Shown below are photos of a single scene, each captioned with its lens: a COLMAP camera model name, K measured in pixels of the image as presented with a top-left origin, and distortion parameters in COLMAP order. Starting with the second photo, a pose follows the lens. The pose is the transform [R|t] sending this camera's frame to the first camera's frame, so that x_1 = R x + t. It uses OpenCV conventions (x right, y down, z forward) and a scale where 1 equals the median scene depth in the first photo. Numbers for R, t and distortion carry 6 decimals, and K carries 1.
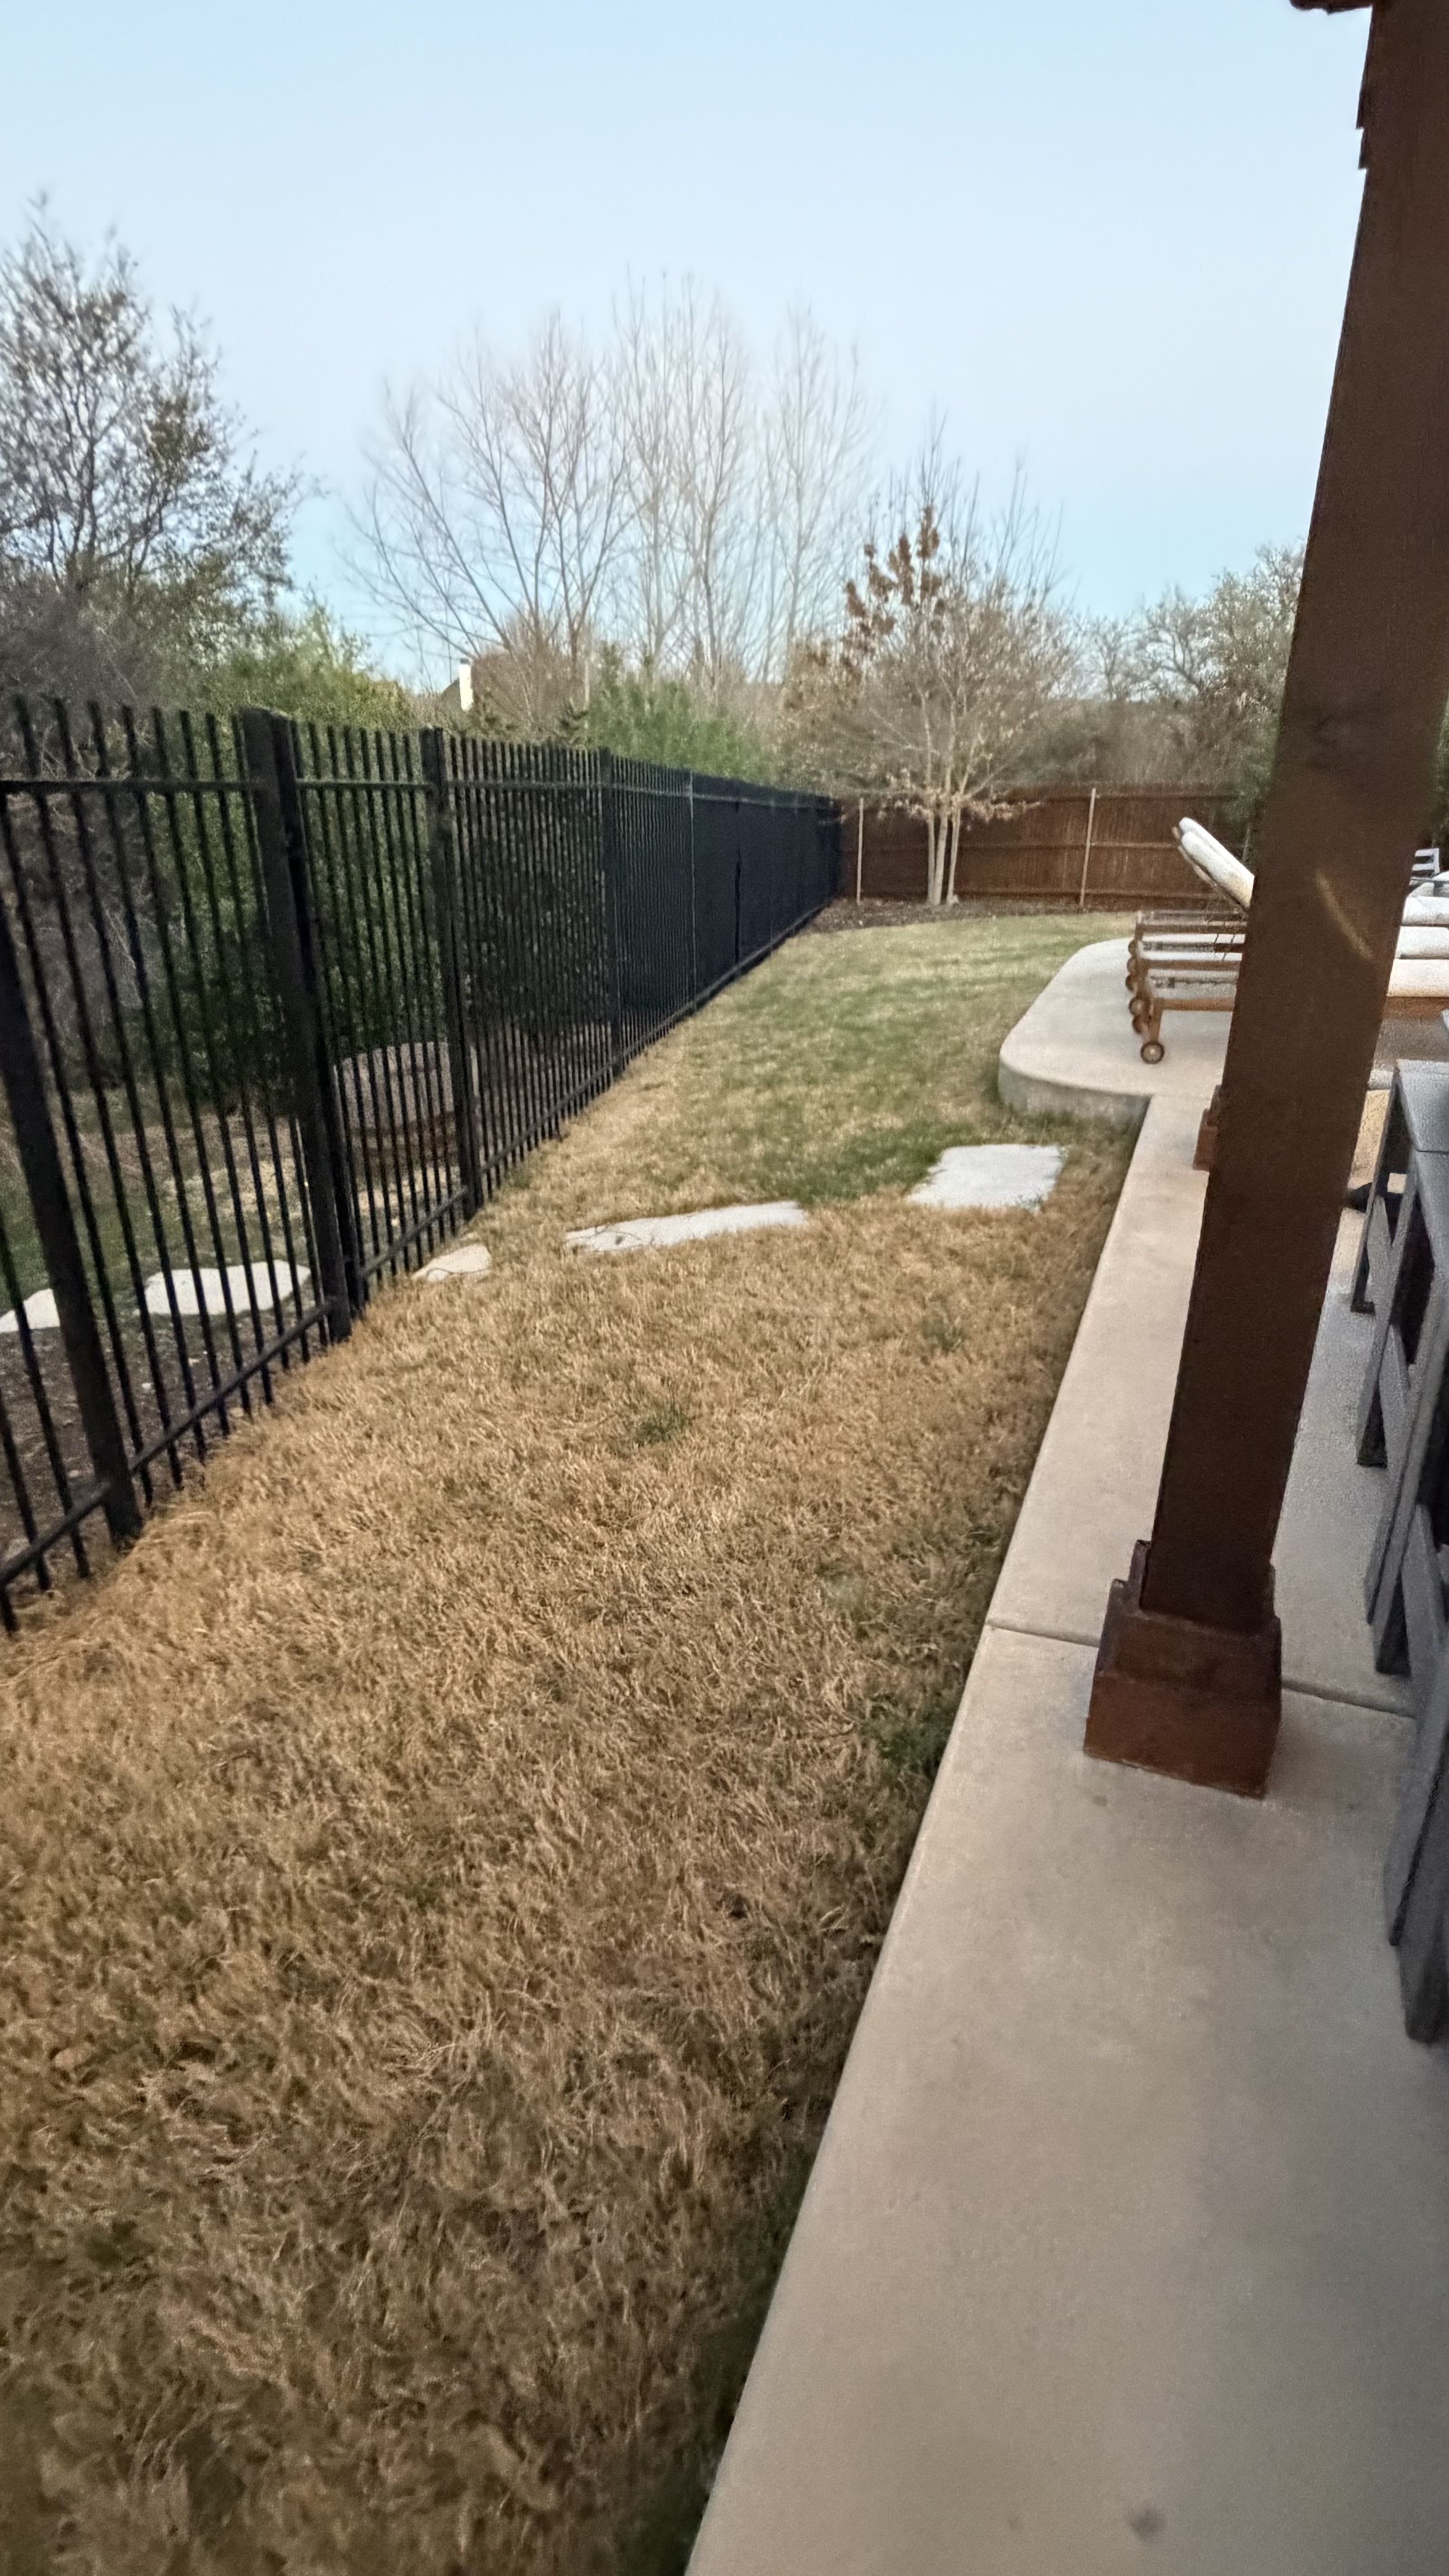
lens RADIAL K [[1281.6, 0, 728.5], [0, 1281.6, 1287.5], [0, 0, 1]] dist [0.005624, -0.000065]
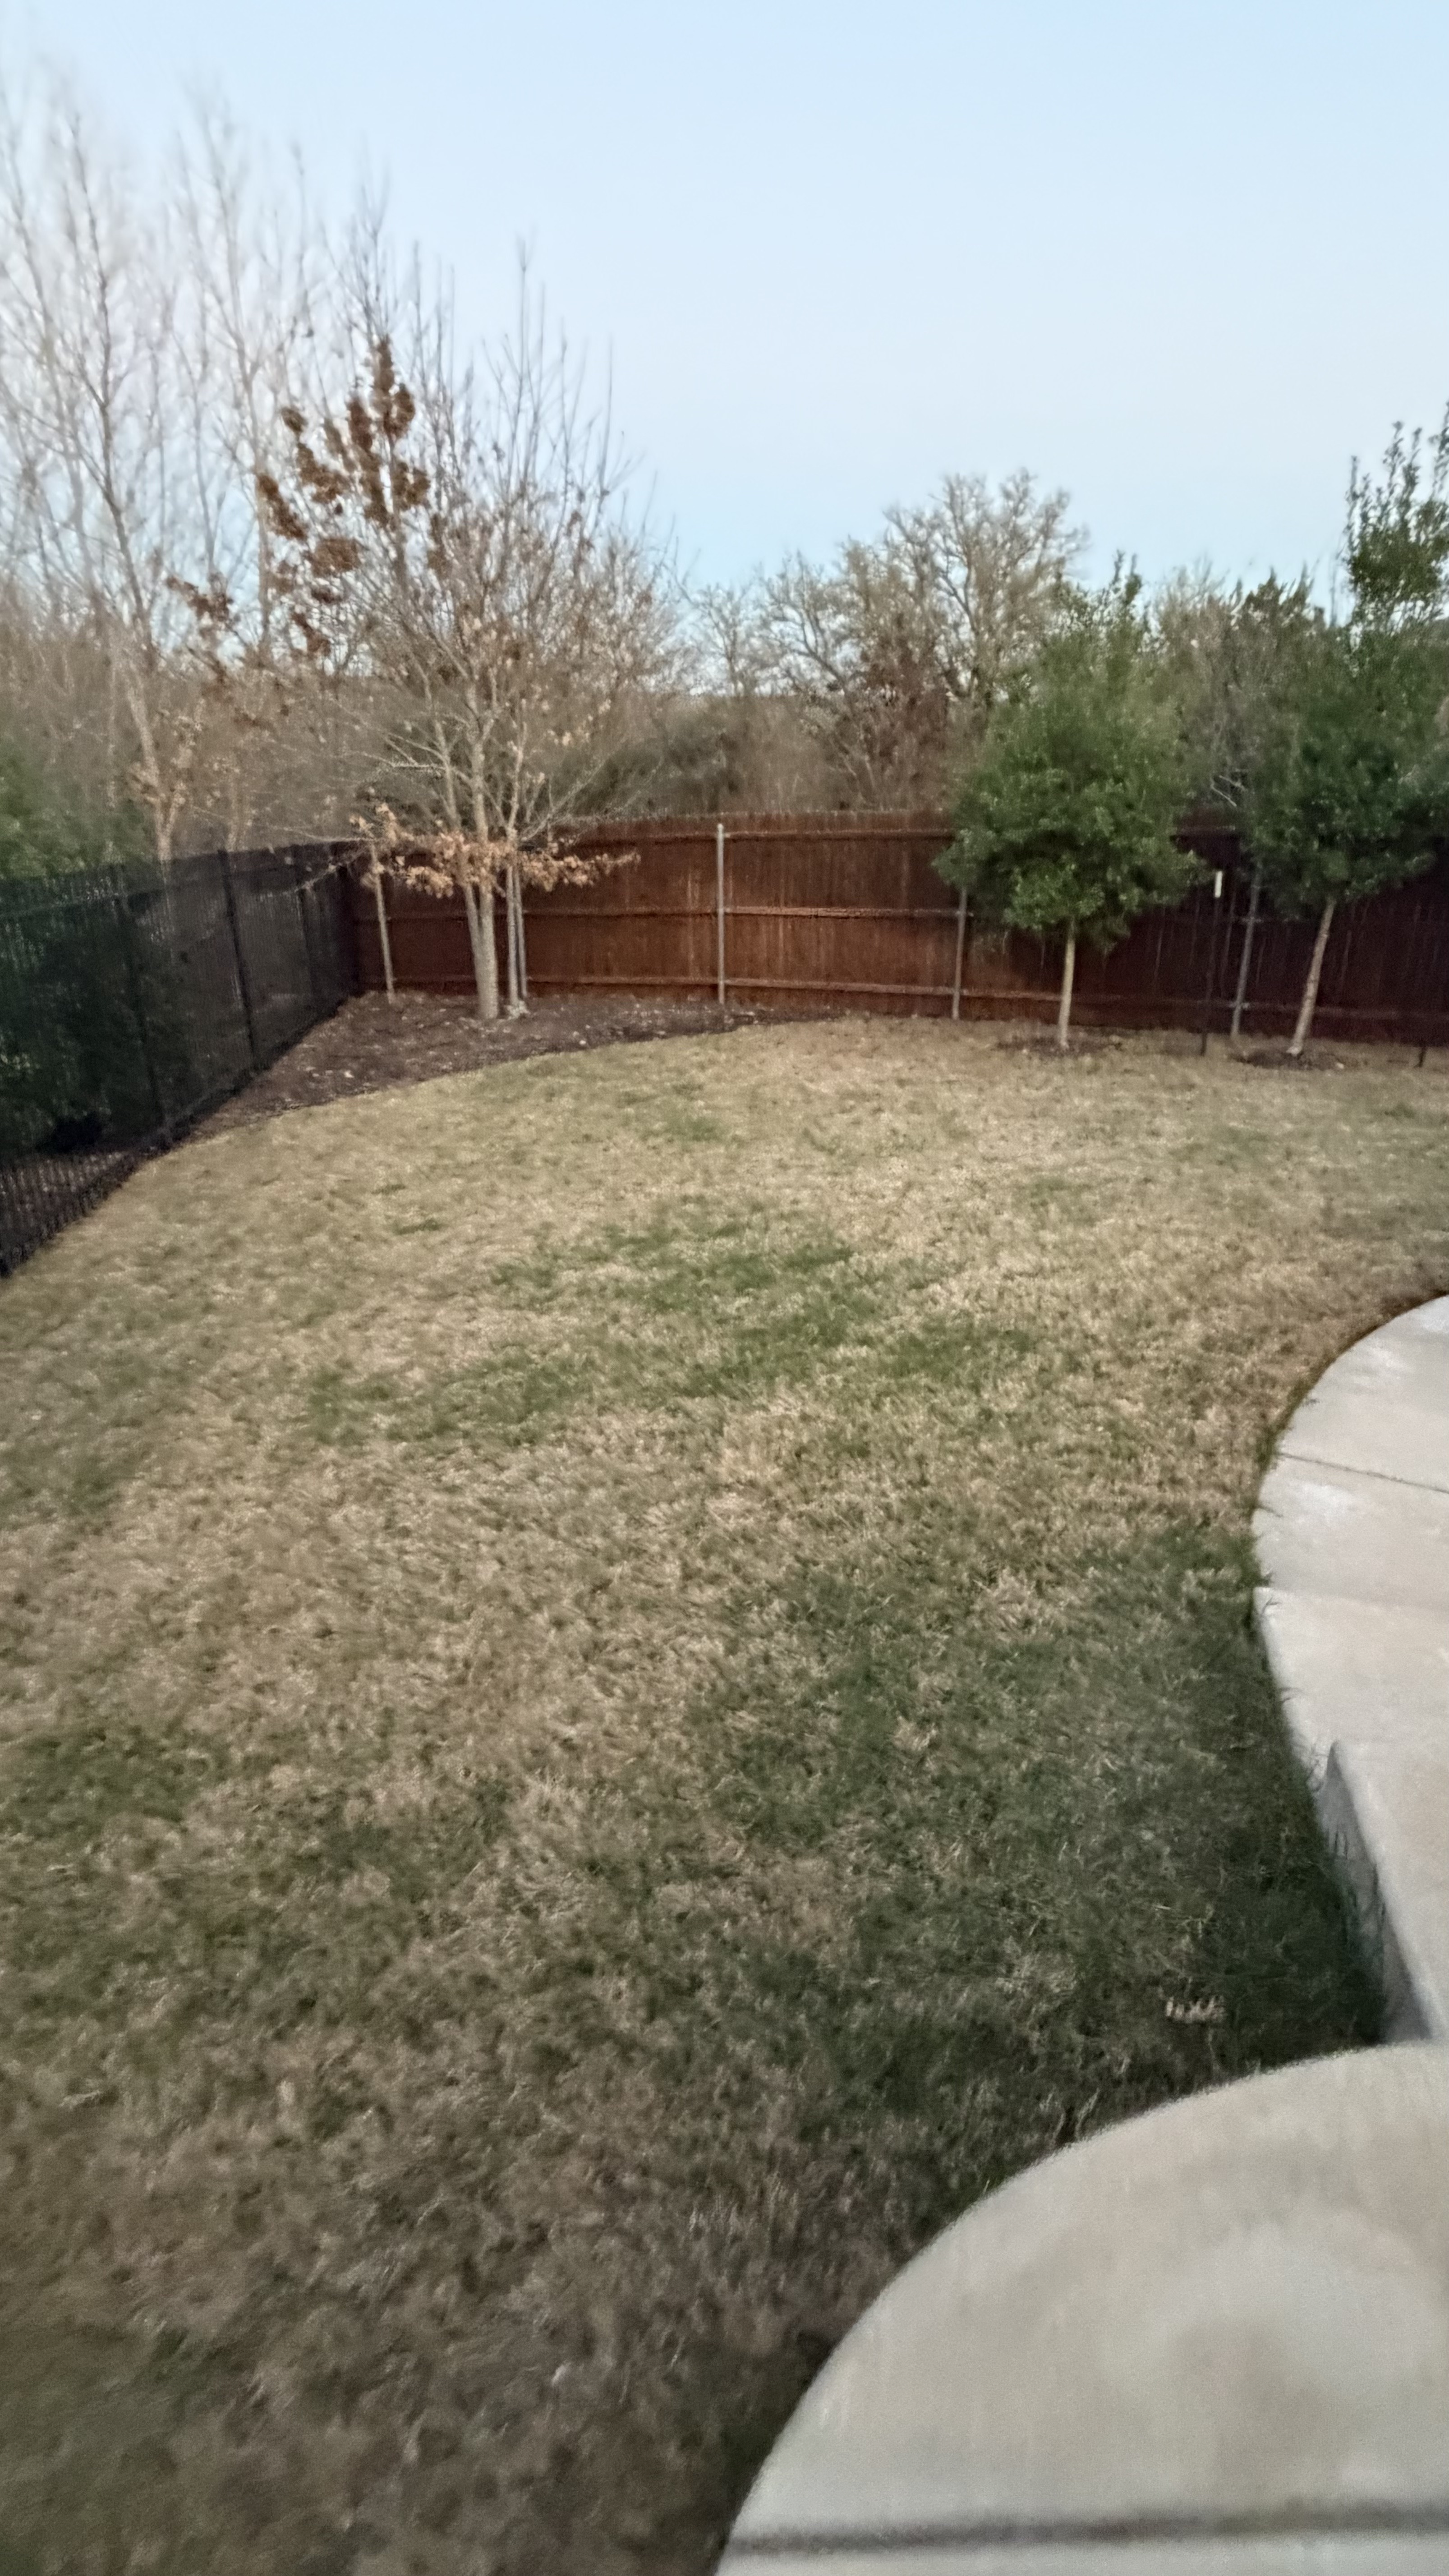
lens RADIAL K [[1281.6, 0, 726.8], [0, 1281.6, 1295.4], [0, 0, 1]] dist [0.005624, -0.000065]
pose [[0.967778, -0.110508, 0.226260, 0.109697], [0.109013, 0.993856, 0.019133, -0.155999], [-0.226984, 0.006149, 0.973879, 0.354406]]
